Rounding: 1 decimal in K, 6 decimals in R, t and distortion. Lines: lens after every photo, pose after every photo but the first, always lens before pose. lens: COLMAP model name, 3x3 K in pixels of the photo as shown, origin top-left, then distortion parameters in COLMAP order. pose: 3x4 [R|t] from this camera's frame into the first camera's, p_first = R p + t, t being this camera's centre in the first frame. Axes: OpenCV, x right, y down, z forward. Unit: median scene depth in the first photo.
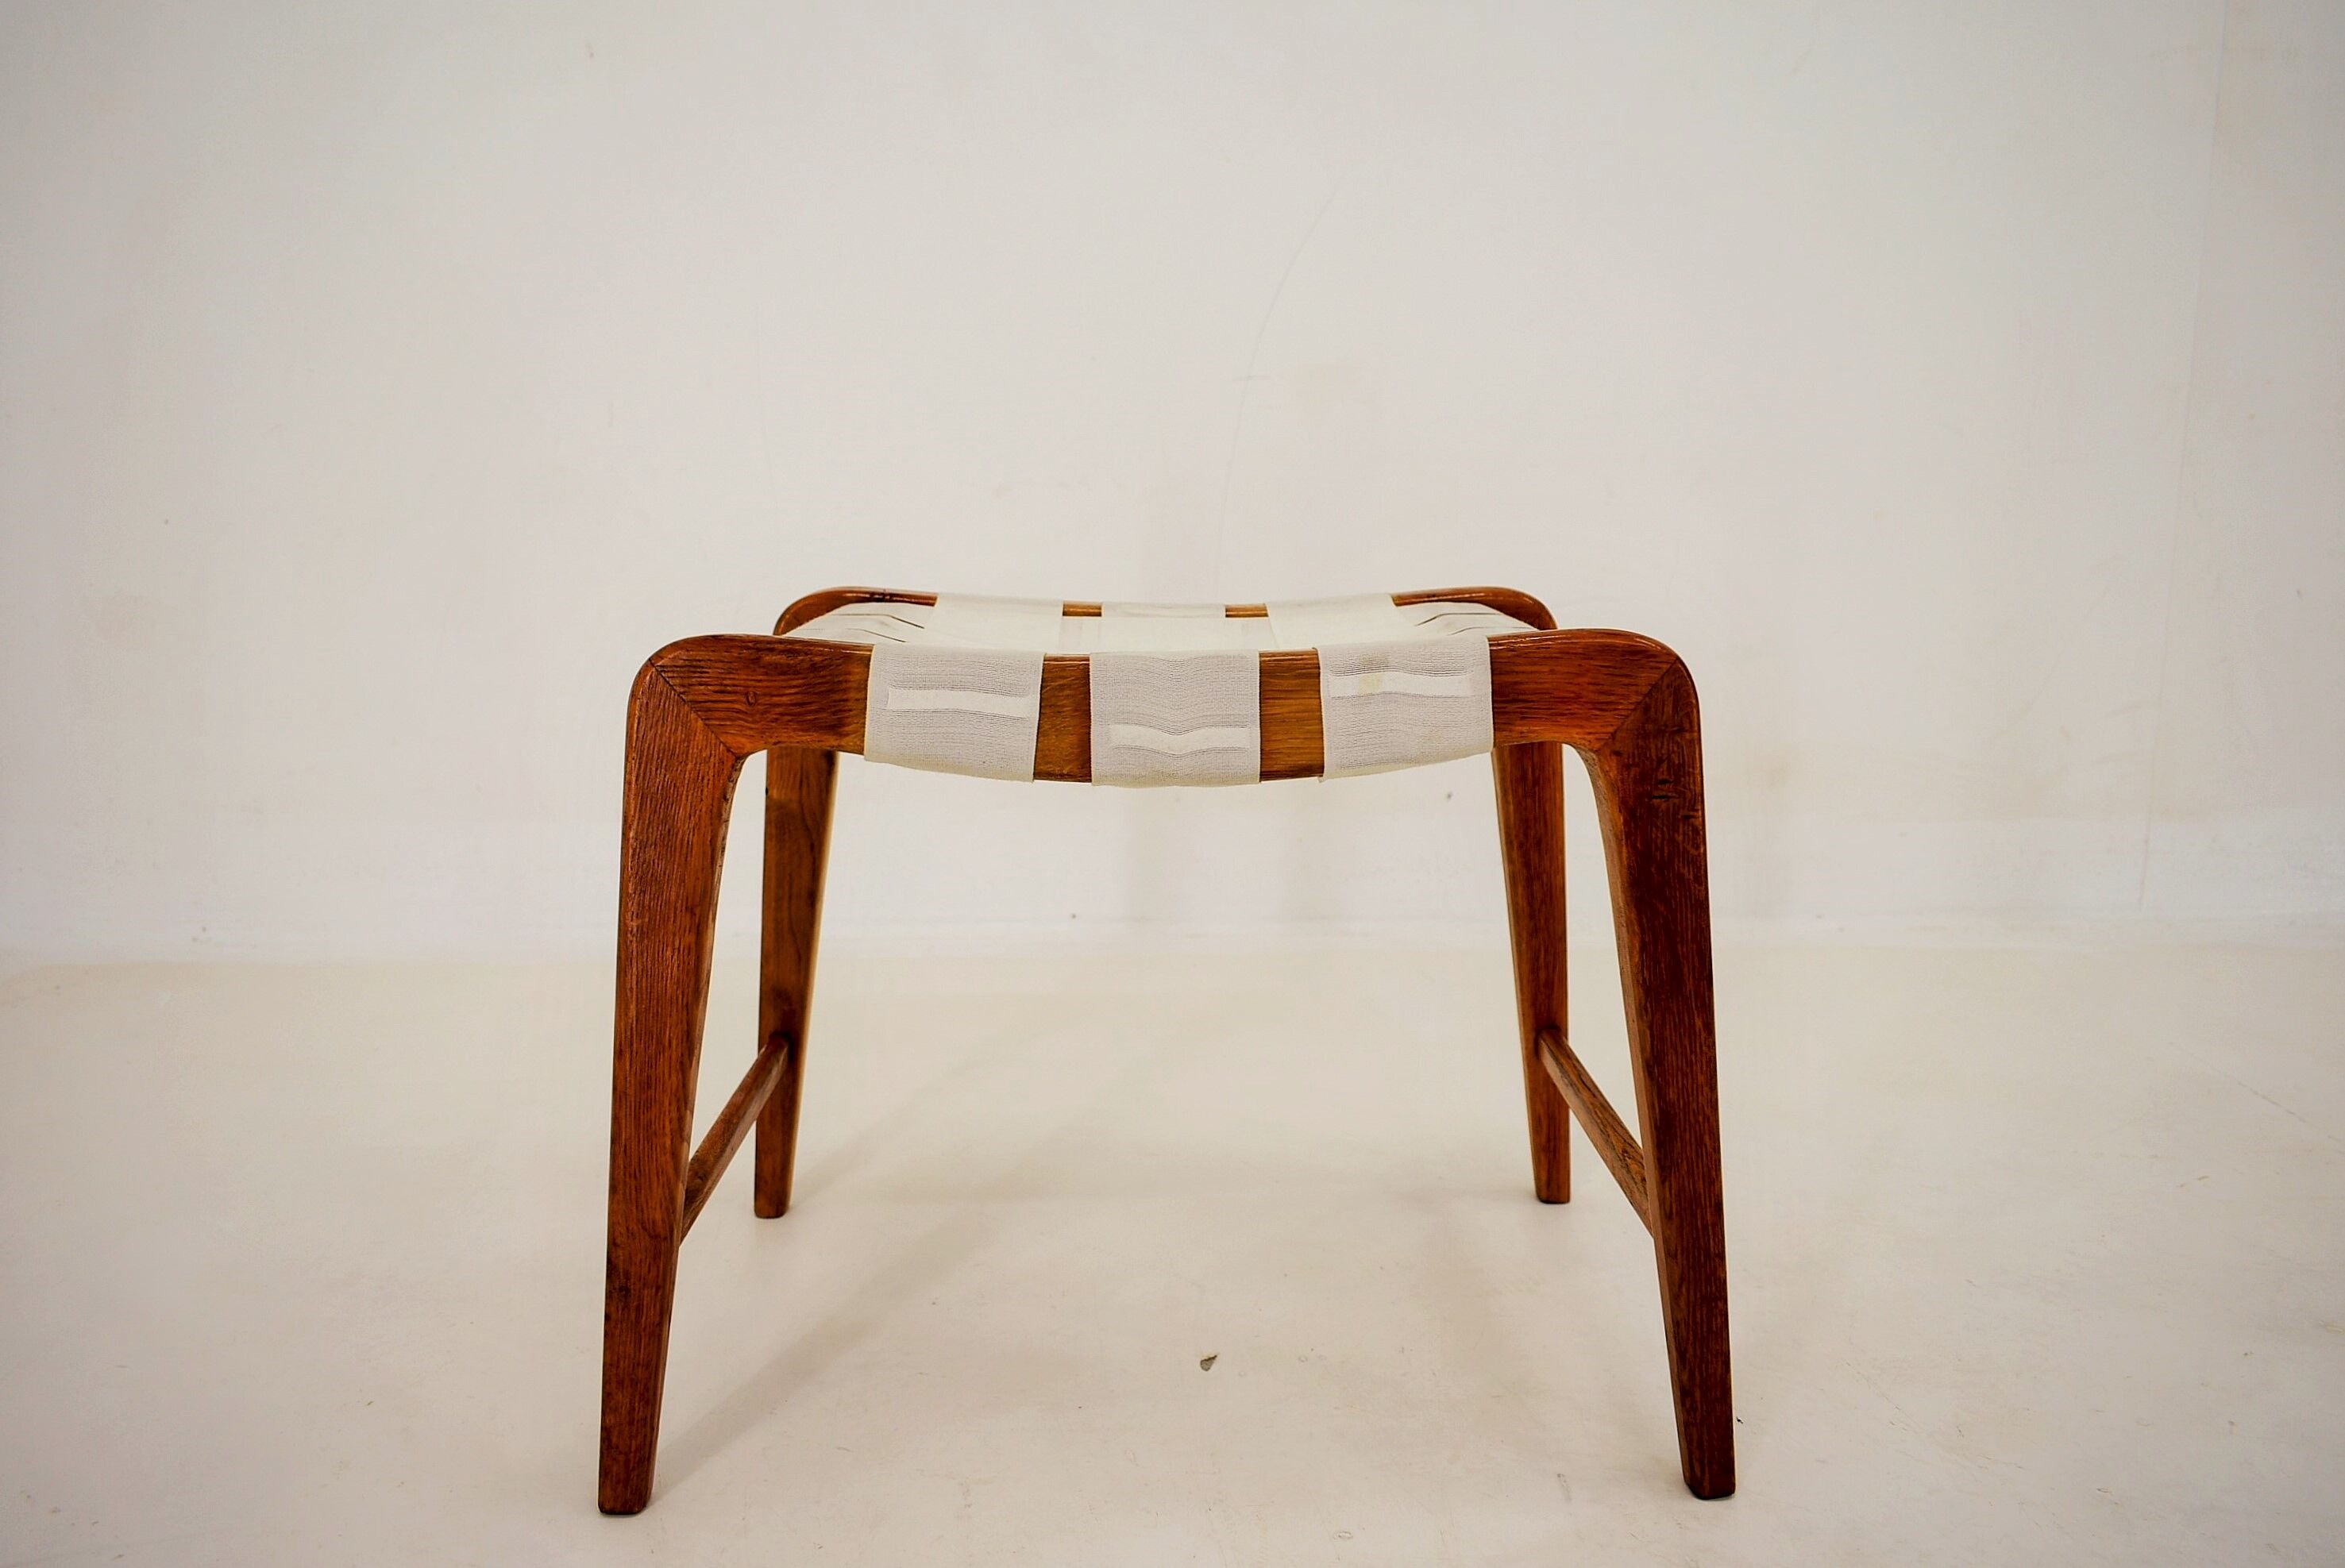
lens RADIAL K [[1820.0, 0, 1172.5], [0, 1820.0, 784.0], [0, 0, 1]] dist [-0.022459, 0.015160]
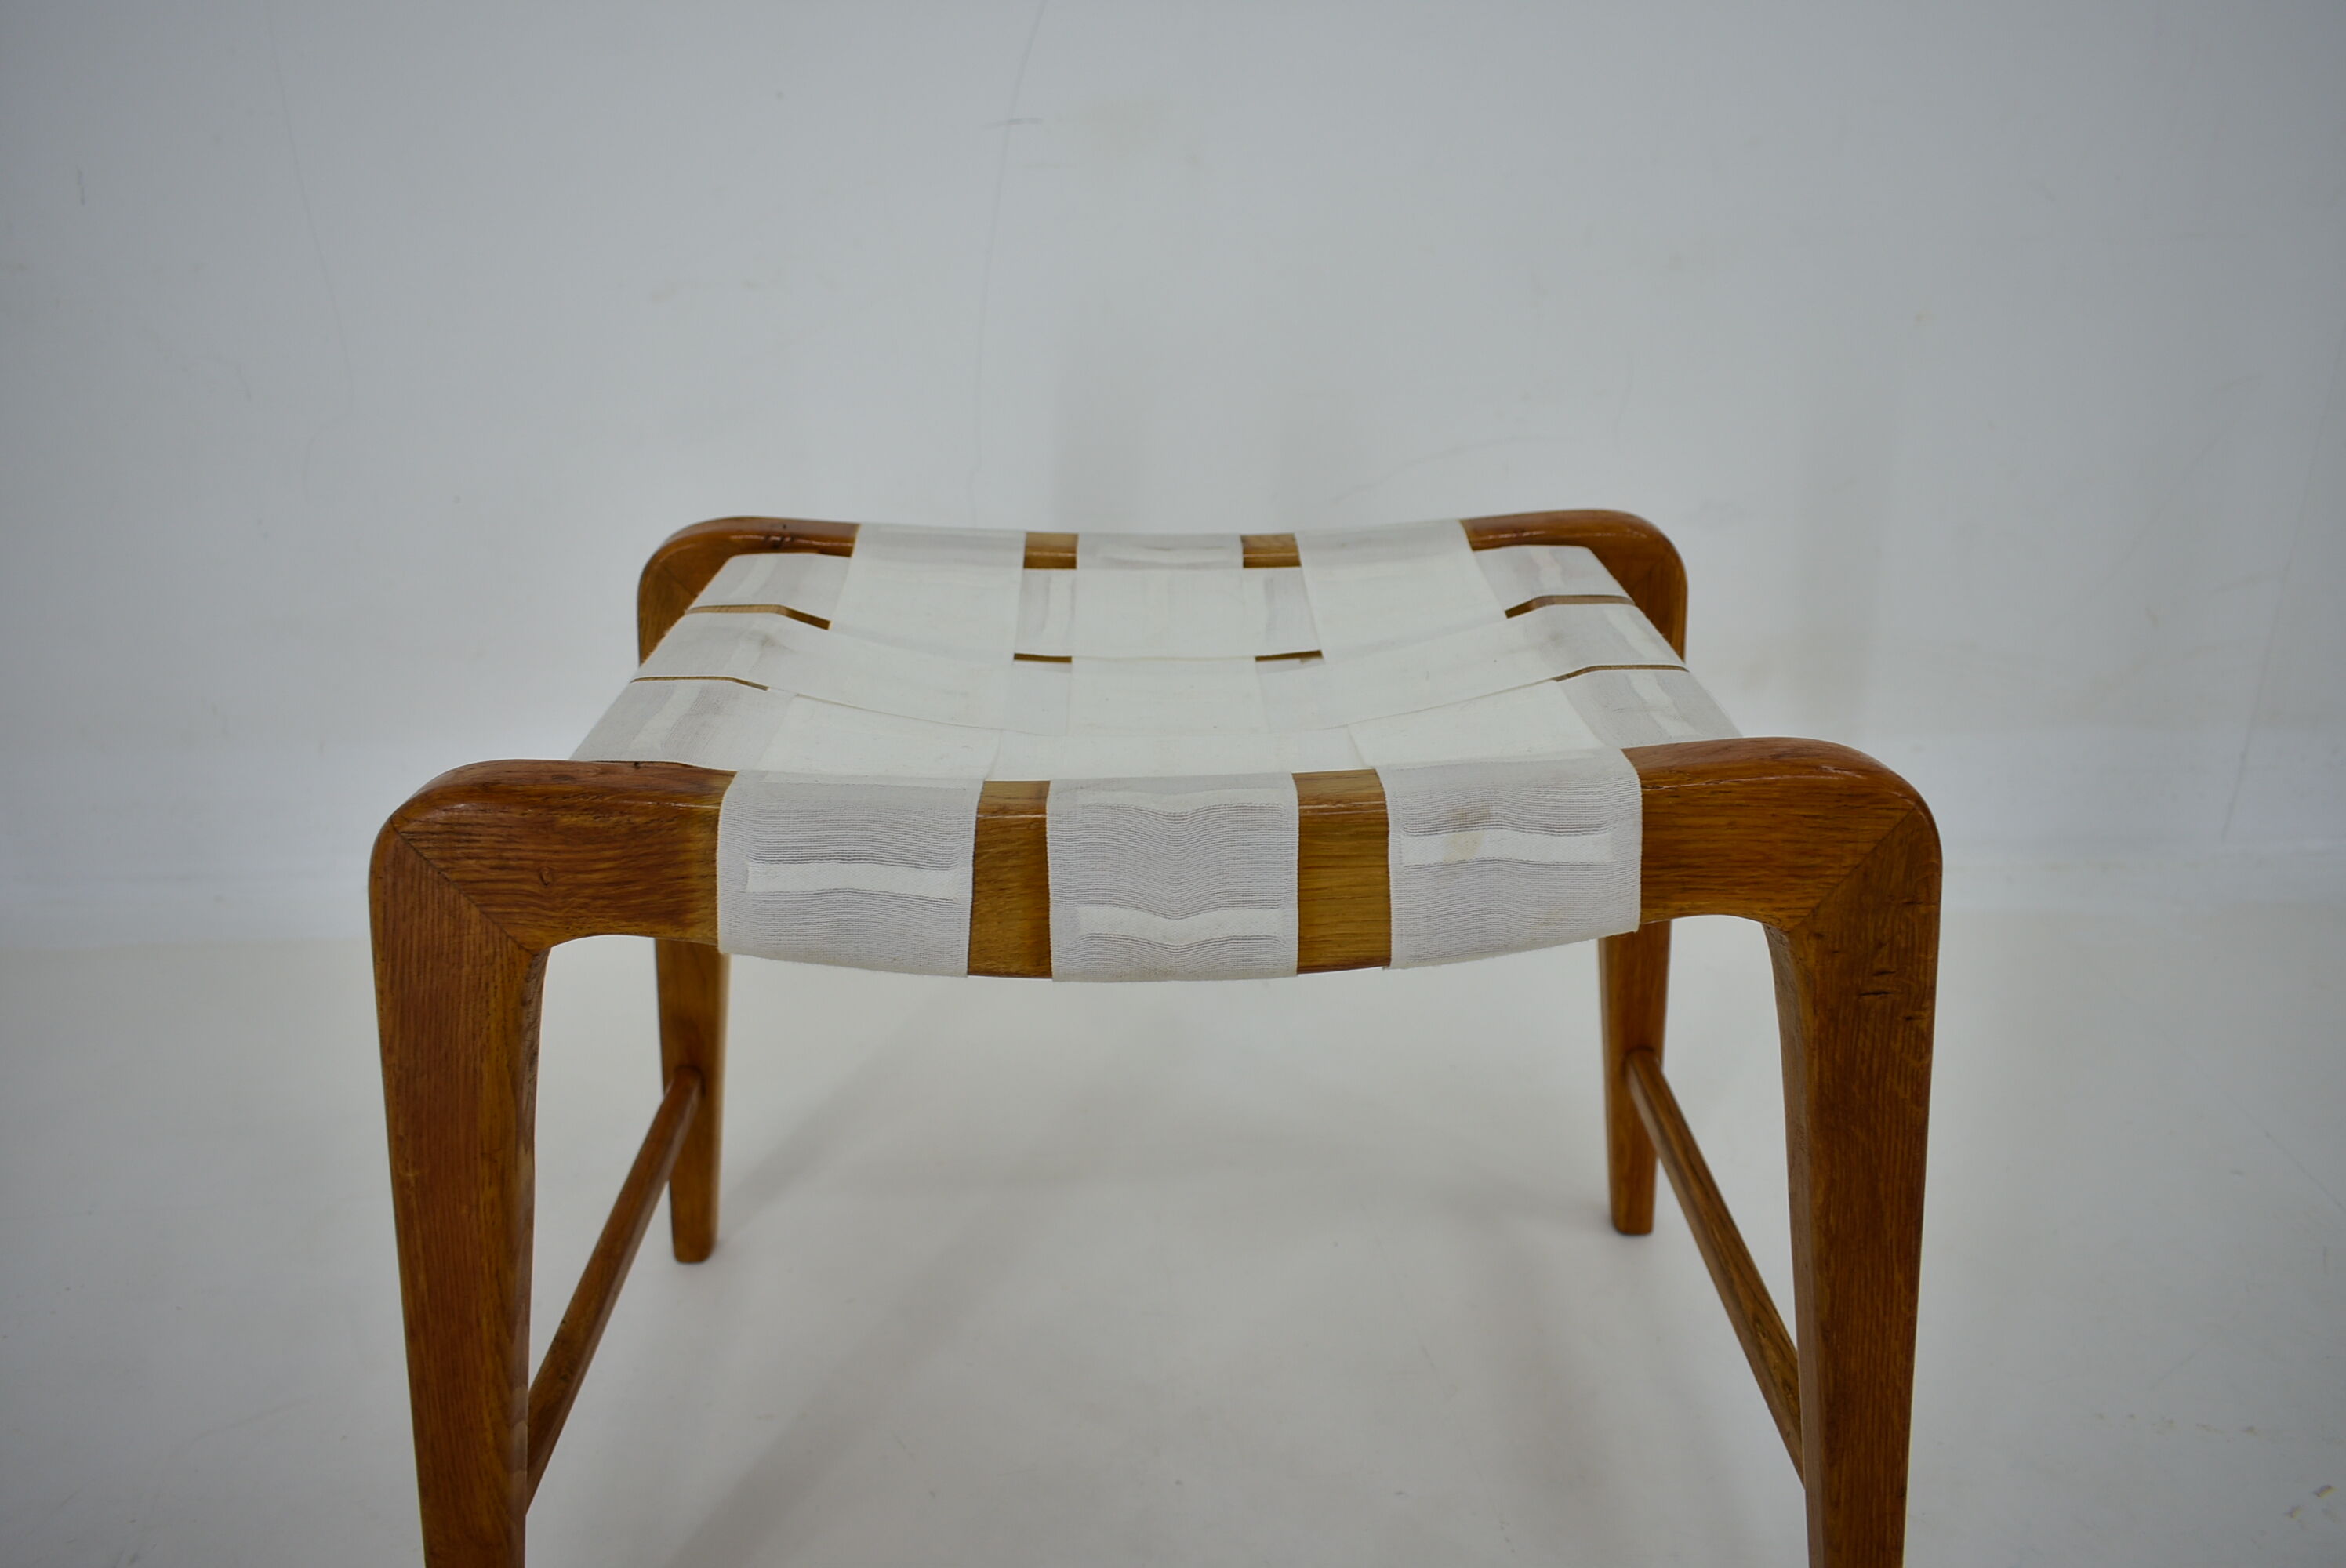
lens RADIAL K [[1806.2, 0, 1173.0], [0, 1806.2, 784.0], [0, 0, 1]] dist [-0.020957, 0.012061]
pose [[0.999983, -0.004404, -0.003786, 0.004118], [0.005122, 0.976036, 0.217548, -0.221646], [0.002737, -0.217564, 0.976042, 0.348165]]
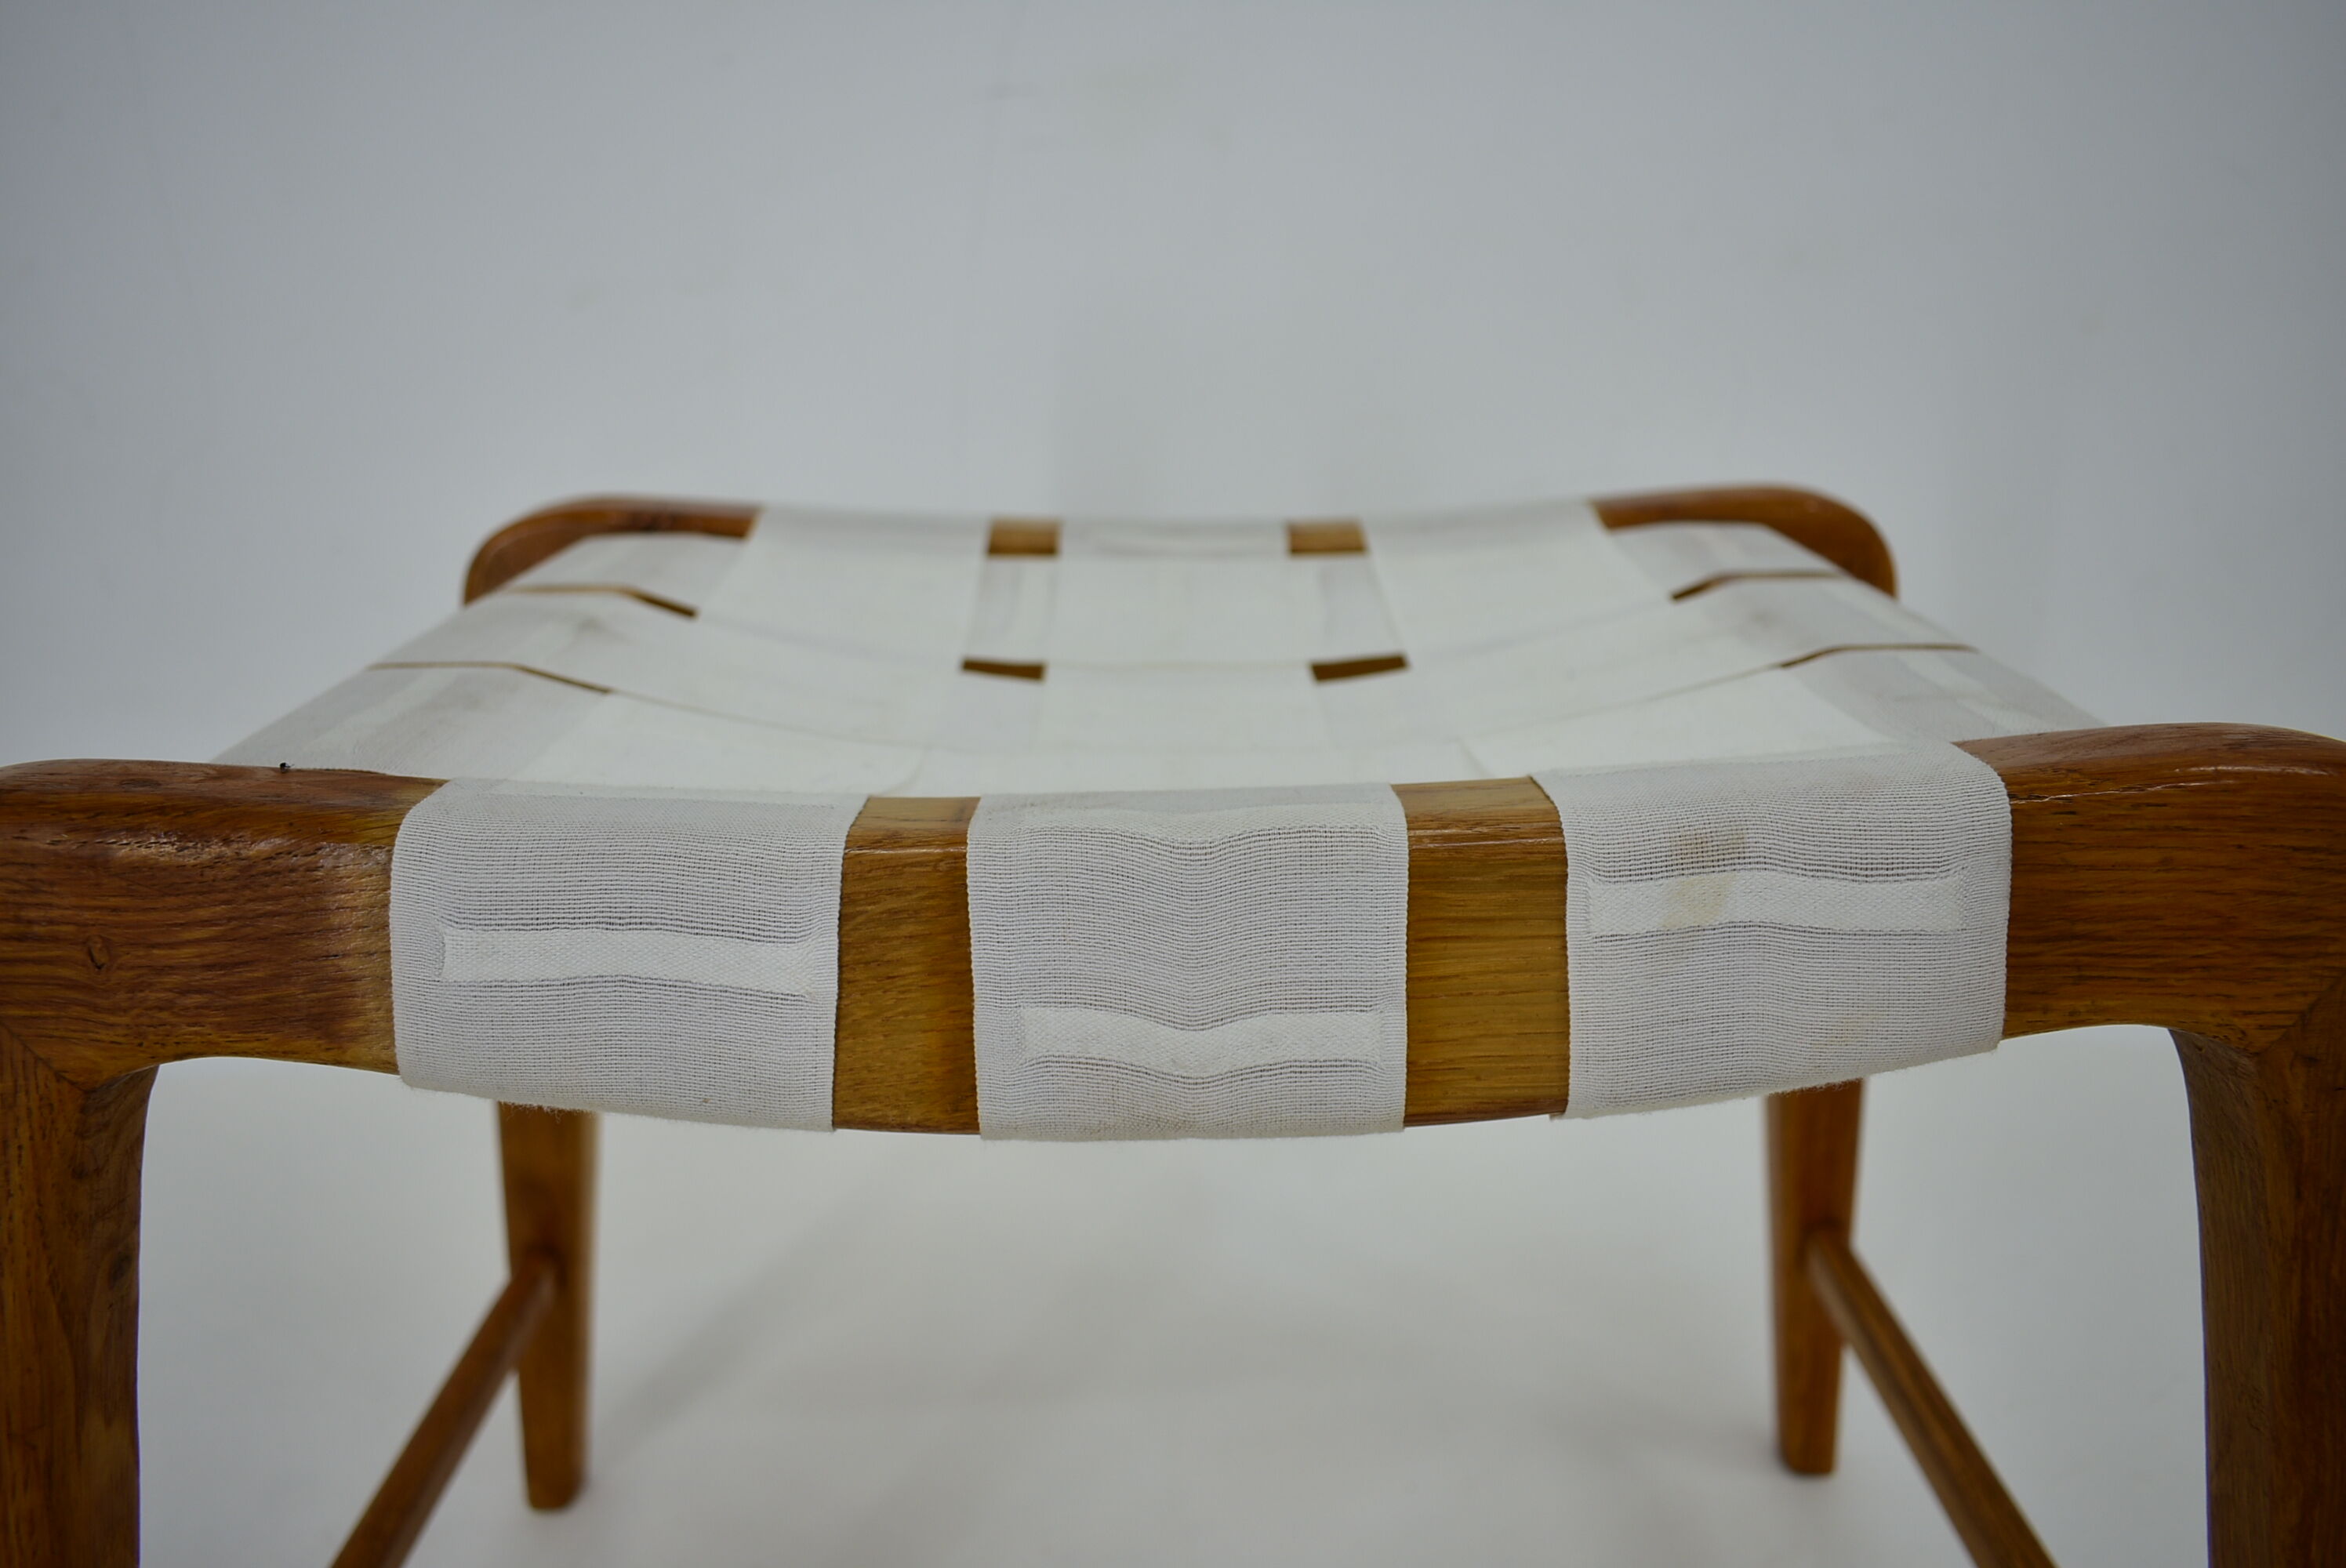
lens RADIAL K [[1780.6, 0, 1173.0], [0, 1780.6, 784.0], [0, 0, 1]] dist [-0.025311, 0.023239]
pose [[0.999848, -0.005651, -0.016484, 0.004576], [0.007888, 0.990269, 0.138943, -0.131455], [0.015538, -0.139052, 0.990163, 0.623765]]
